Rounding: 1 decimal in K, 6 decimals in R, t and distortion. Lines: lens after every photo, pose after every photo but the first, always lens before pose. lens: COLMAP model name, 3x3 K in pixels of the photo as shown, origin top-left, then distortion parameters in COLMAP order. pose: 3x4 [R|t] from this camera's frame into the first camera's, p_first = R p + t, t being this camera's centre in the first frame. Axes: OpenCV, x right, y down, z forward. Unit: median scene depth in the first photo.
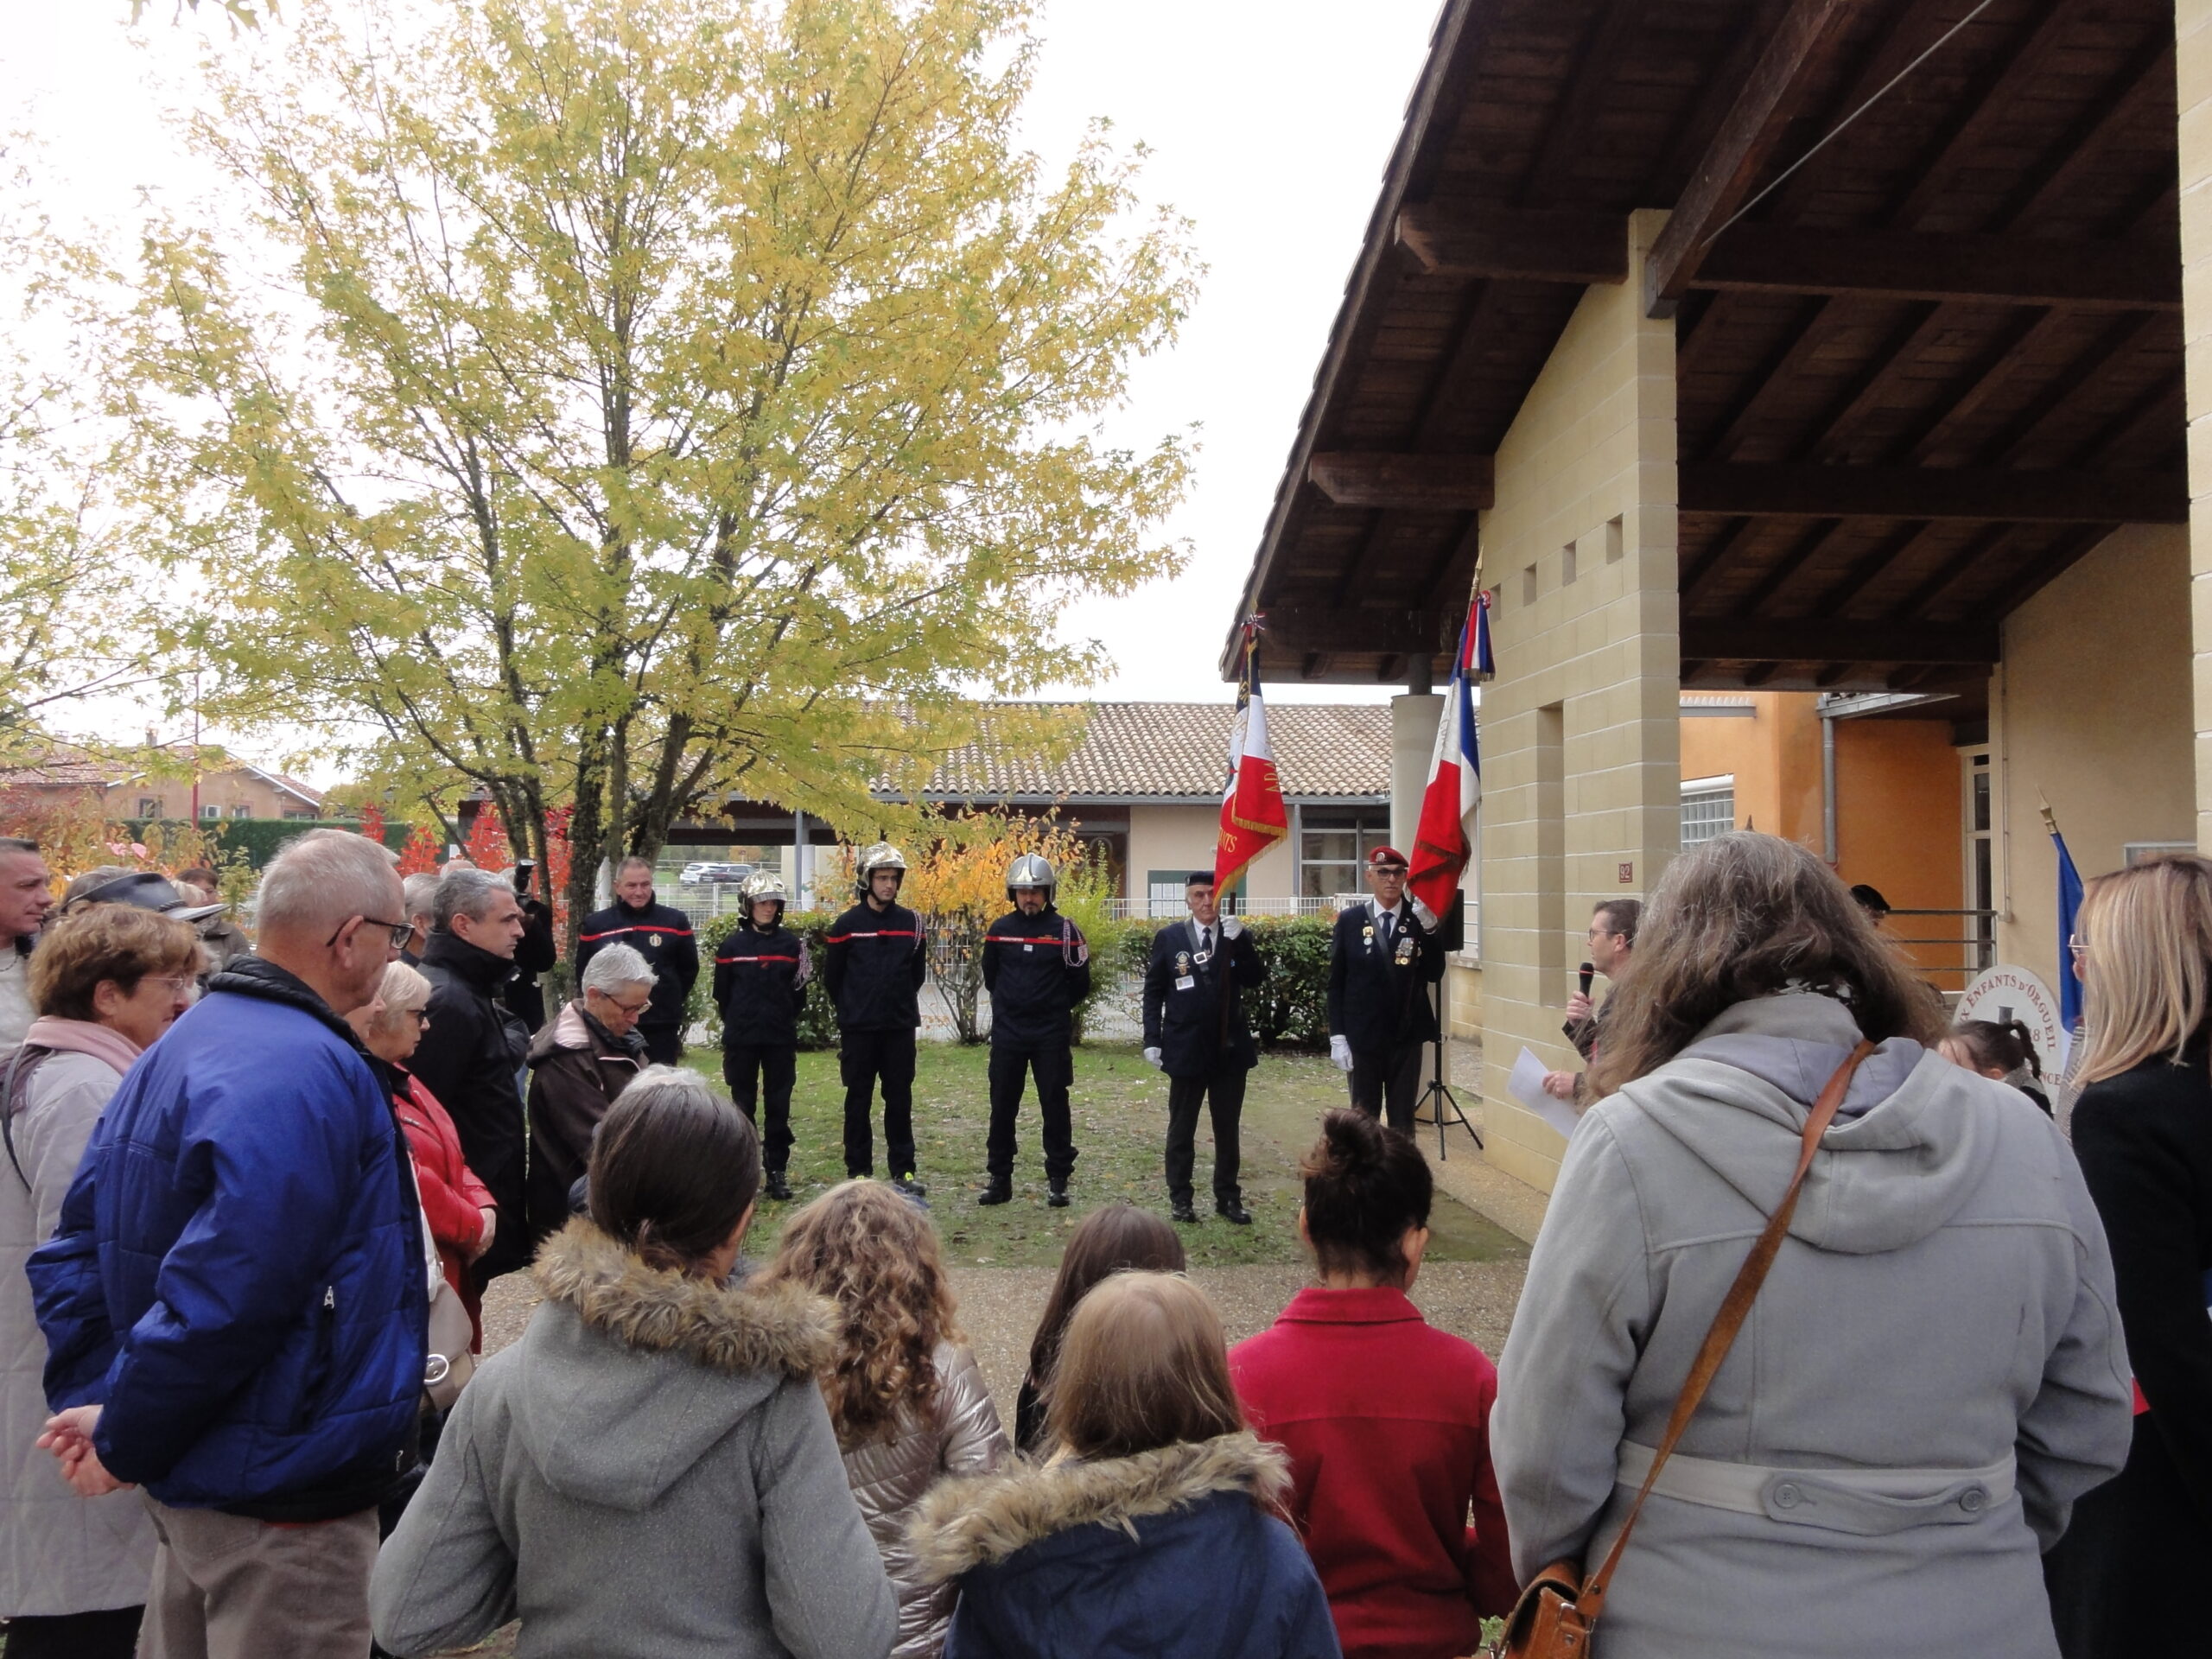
lens RADIAL K [[1601.0, 0, 1106.0], [0, 1601.0, 842.9], [0, 0, 1]] dist [0.046853, -0.057660]
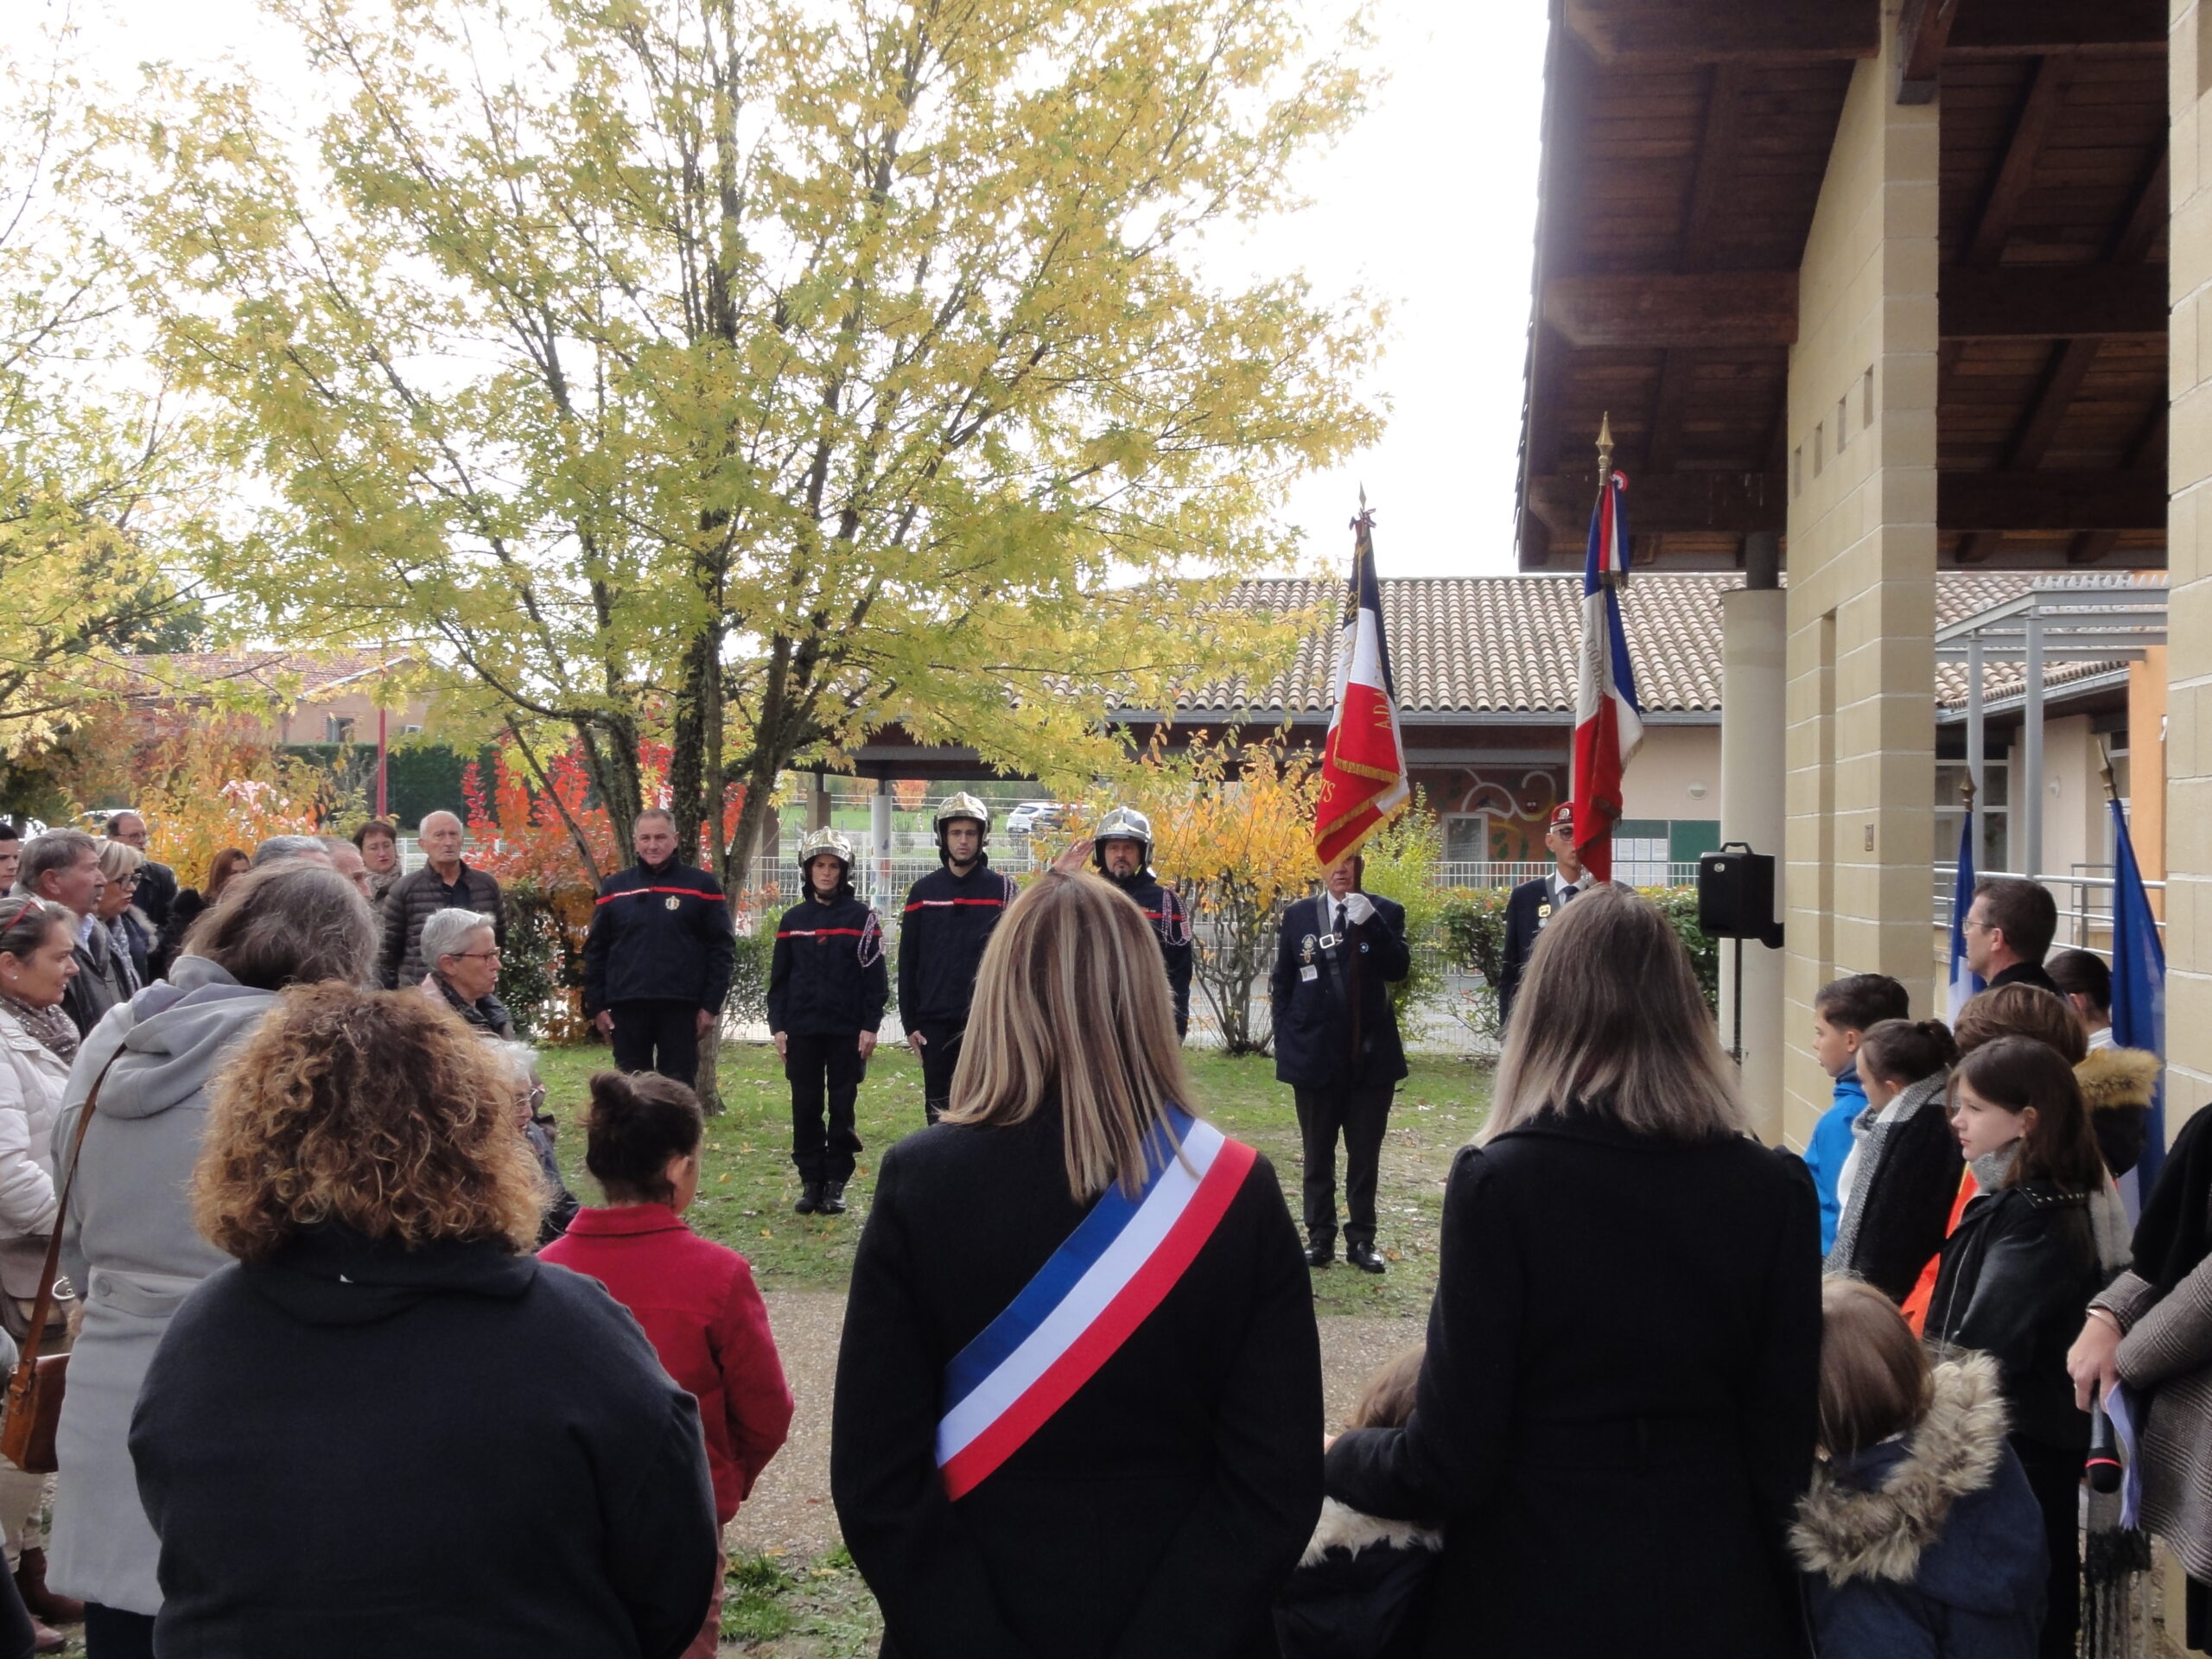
lens RADIAL K [[2315.3, 0, 1106.0], [0, 2315.3, 829.5], [0, 0, 1]] dist [0.011238, -0.005340]
pose [[0.974424, 0.006448, -0.224625, 0.173968], [-0.001053, 0.999708, 0.024129, -0.009640], [0.224715, -0.023275, 0.974147, -0.118261]]
